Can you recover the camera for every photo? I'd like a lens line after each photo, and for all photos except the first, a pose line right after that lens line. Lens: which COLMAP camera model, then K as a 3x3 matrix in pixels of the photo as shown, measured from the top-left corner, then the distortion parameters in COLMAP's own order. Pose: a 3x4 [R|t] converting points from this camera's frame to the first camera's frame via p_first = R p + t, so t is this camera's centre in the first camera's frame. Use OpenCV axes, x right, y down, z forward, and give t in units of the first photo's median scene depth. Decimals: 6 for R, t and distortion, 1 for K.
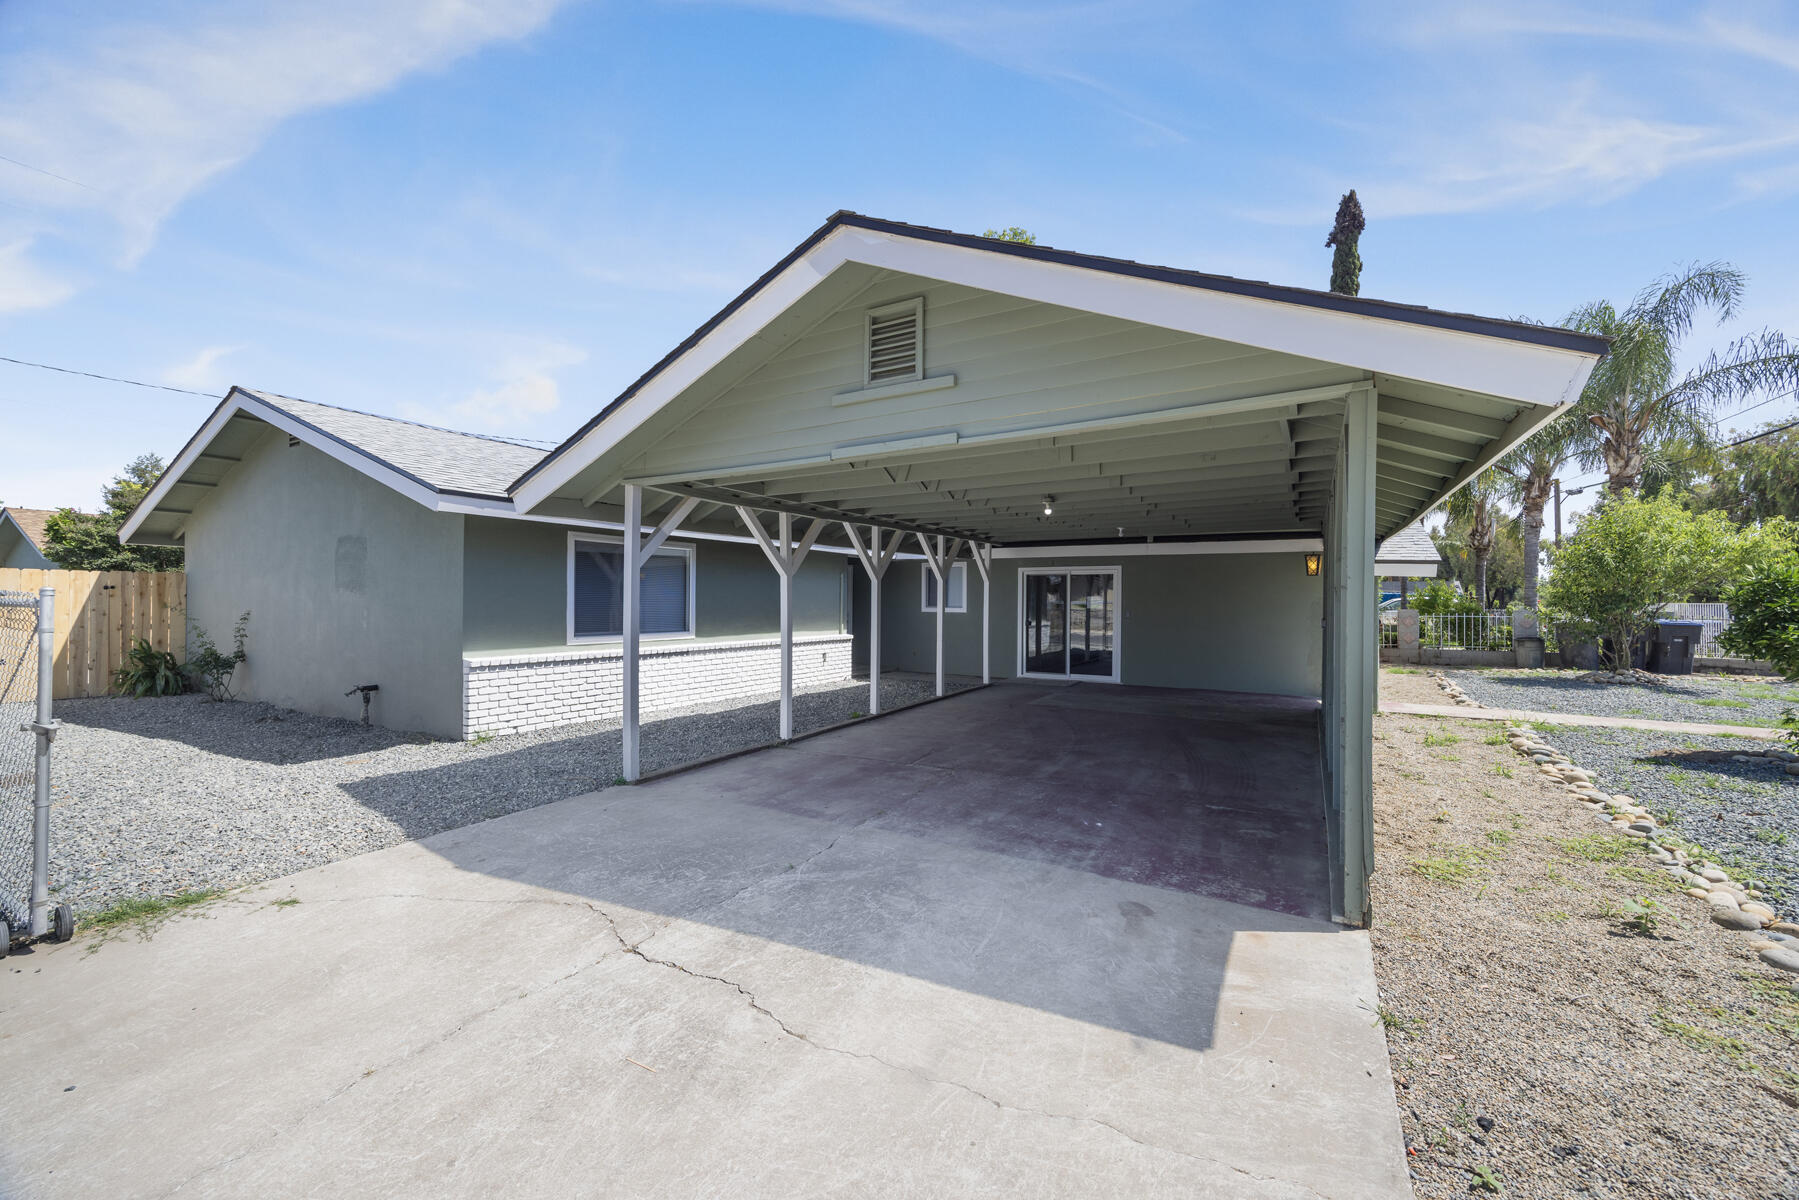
lens RADIAL K [[681.0, 0, 890.4], [0, 681.0, 606.1], [0, 0, 1]] dist [-0.004990, 0.000205]
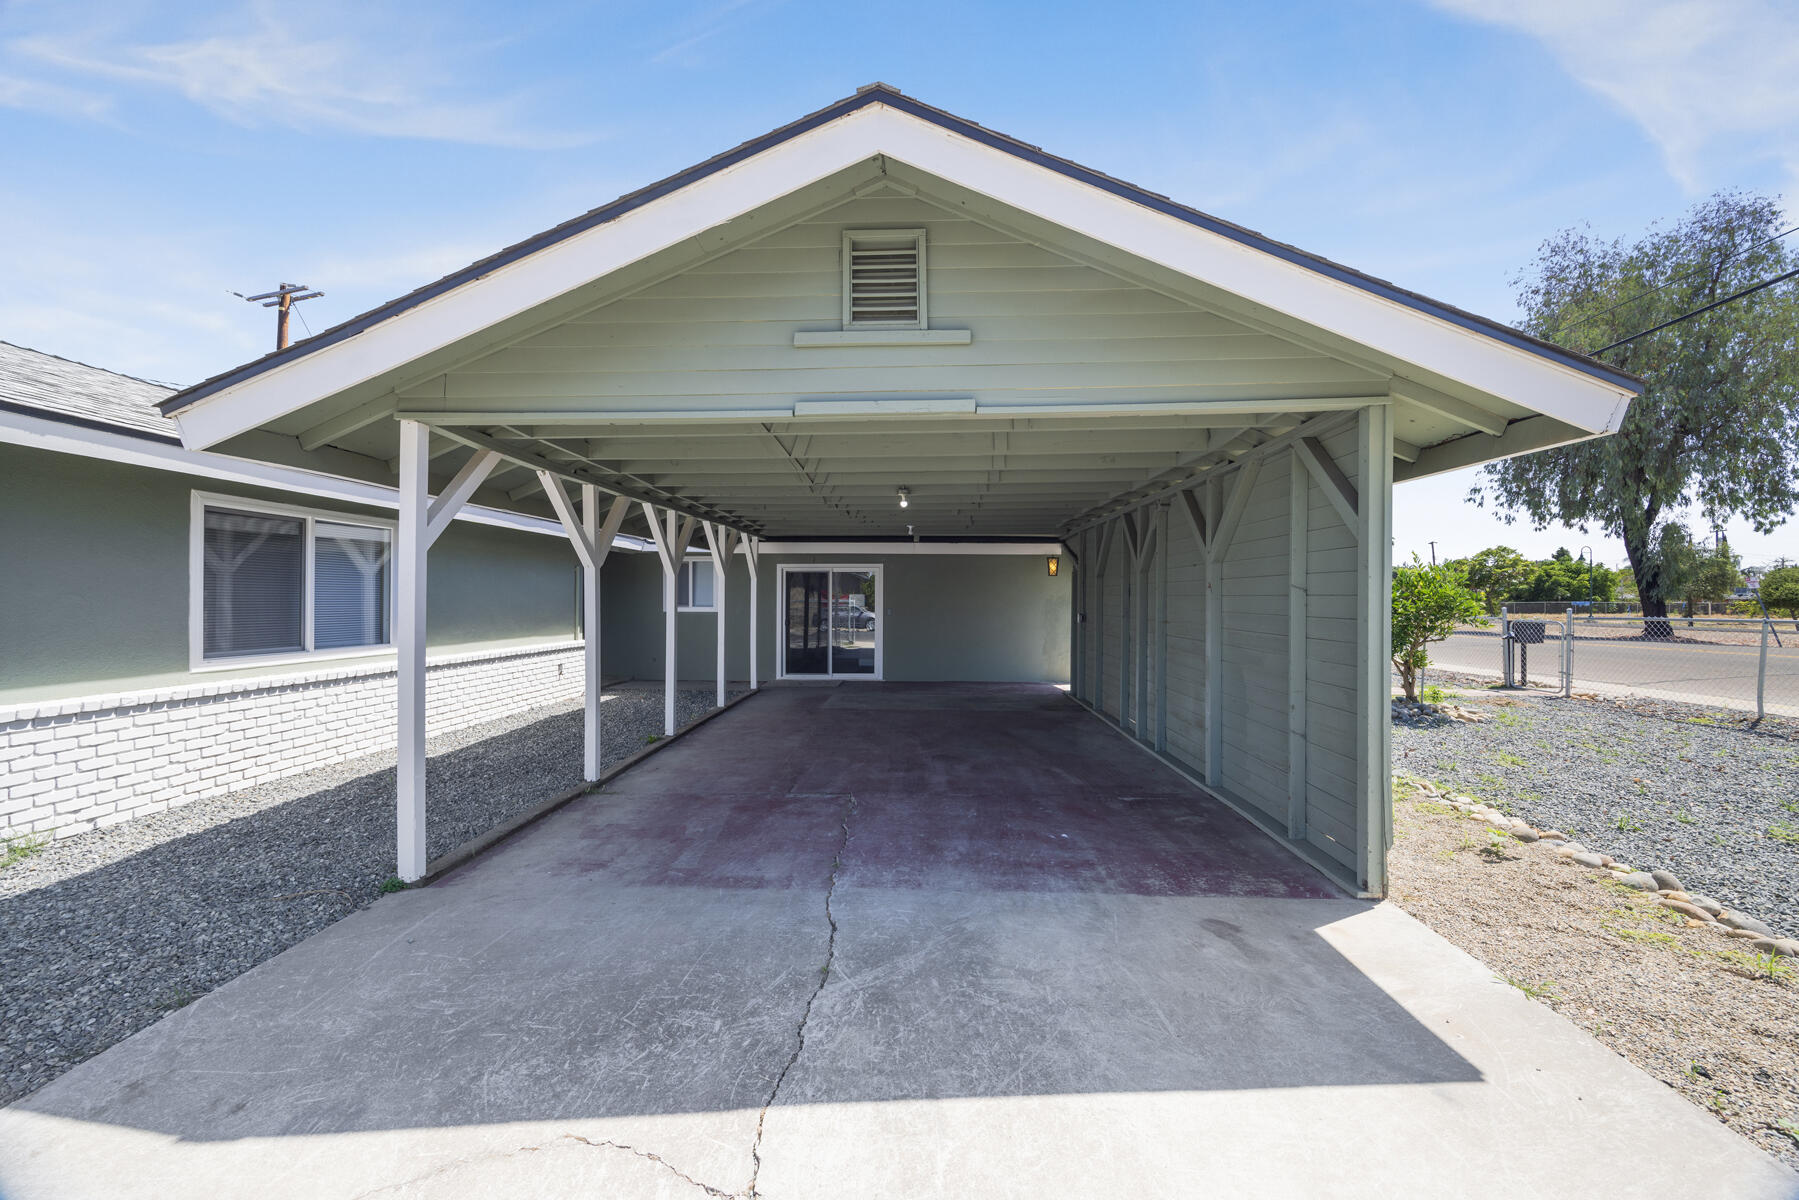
lens RADIAL K [[681.0, 0, 879.8], [0, 681.0, 601.8], [0, 0, 1]] dist [-0.004990, 0.000205]
pose [[0.885442, -0.005474, 0.464718, -0.308015], [0.006748, 0.999977, -0.001079, -0.003946], [-0.464701, 0.004092, 0.885458, 0.241729]]
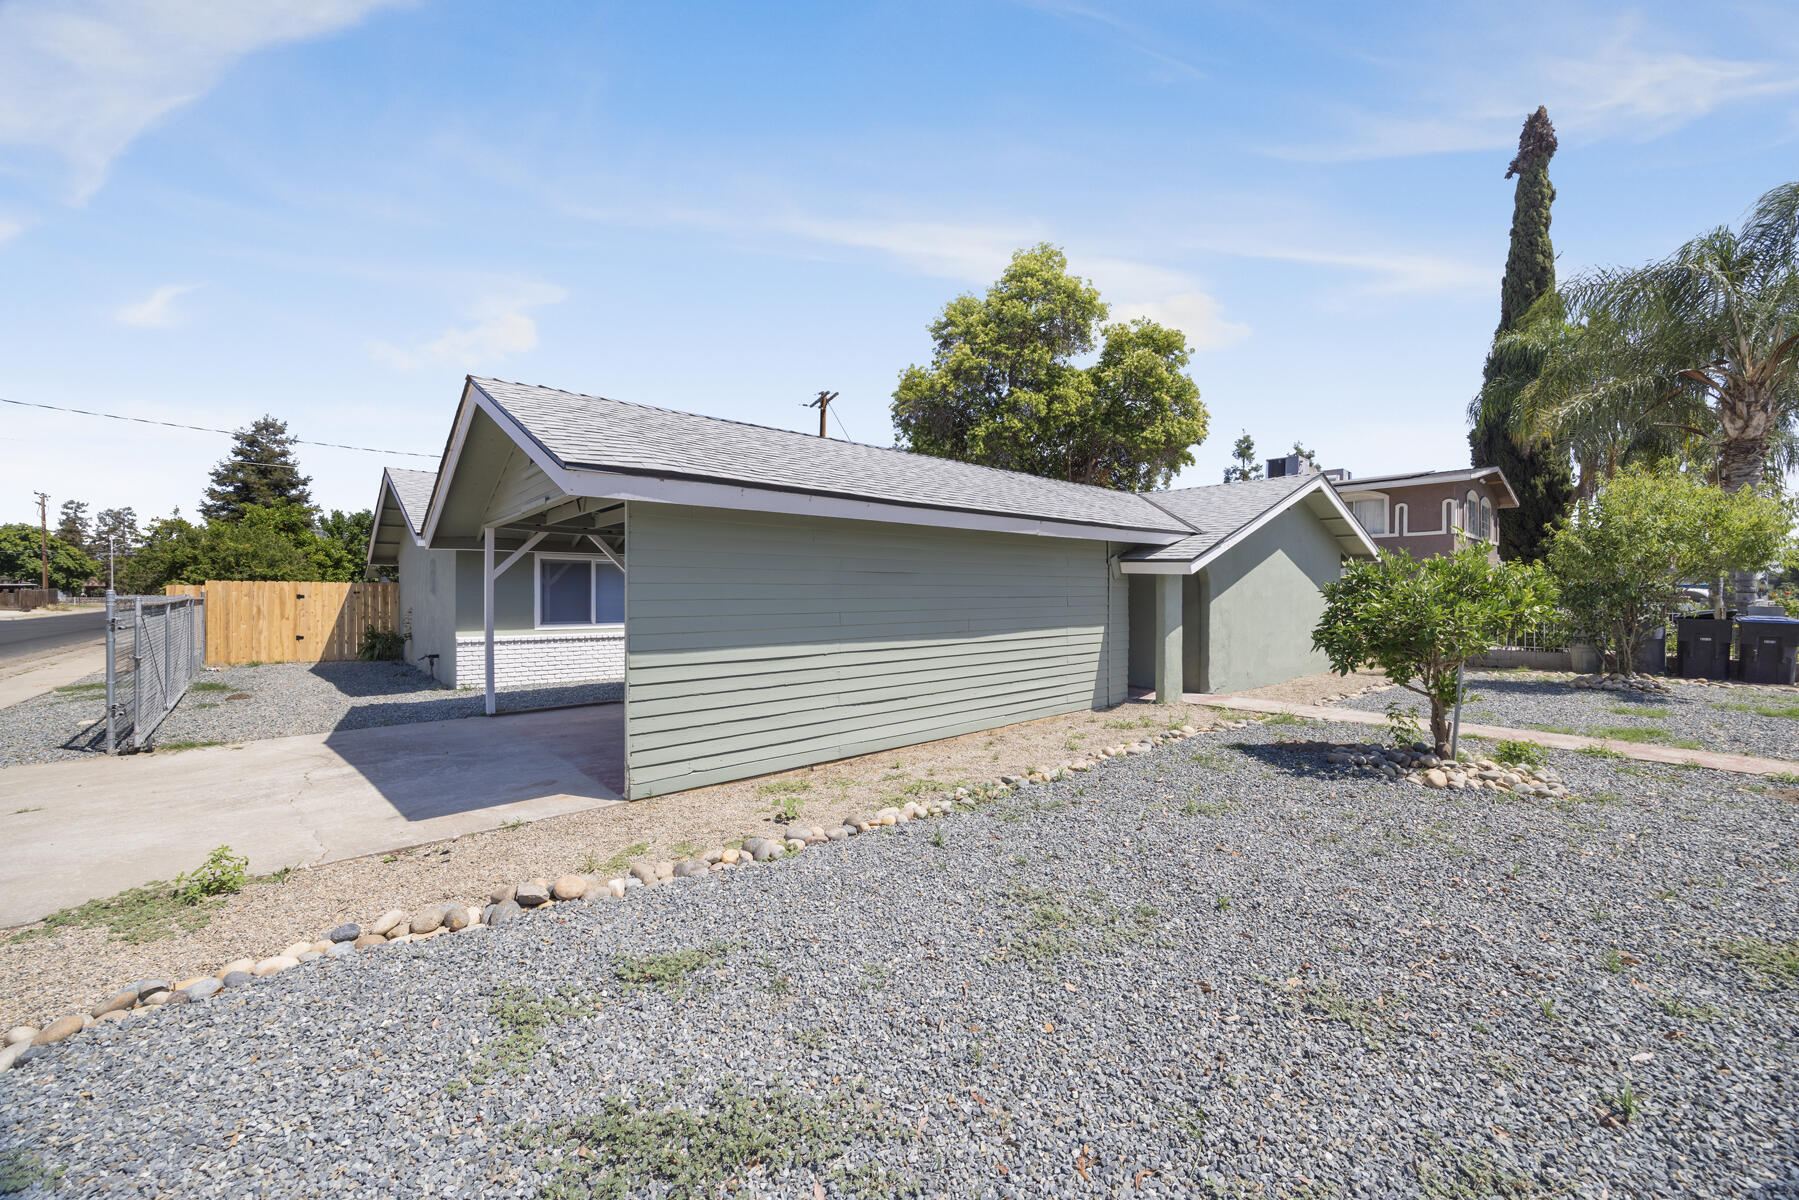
lens RADIAL K [[681.0, 0, 905.0], [0, 681.0, 595.3], [0, 0, 1]] dist [-0.004990, 0.000205]
pose [[0.950928, -0.005550, -0.309362, 1.092229], [0.002376, 0.999941, -0.010635, 0.000548], [0.309403, 0.009378, 0.950885, -0.210053]]
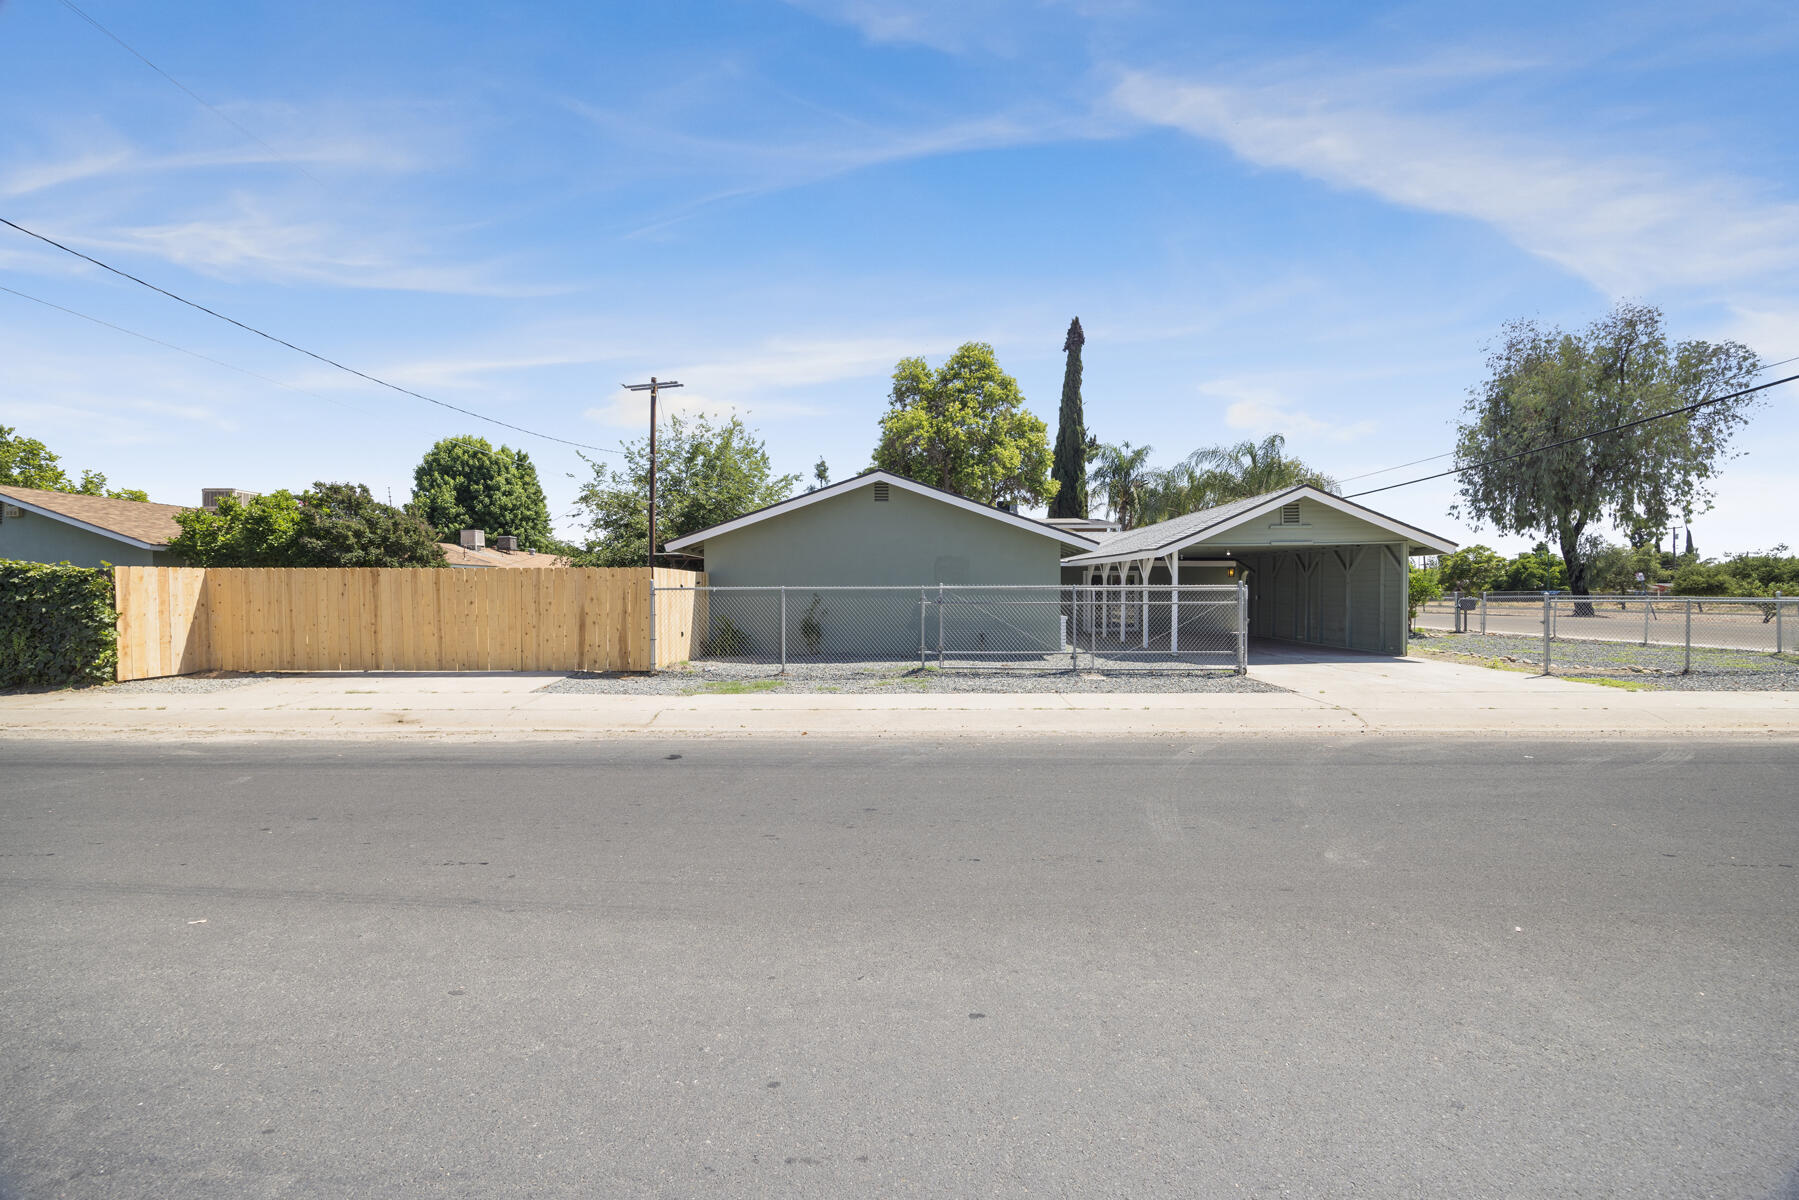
lens RADIAL K [[681.0, 0, 887.1], [0, 681.0, 604.1], [0, 0, 1]] dist [-0.004990, 0.000205]
pose [[0.878092, -0.015607, 0.478237, -2.695008], [0.010576, 0.999857, 0.013212, 0.004585], [-0.478375, -0.006544, 0.878131, -0.795062]]
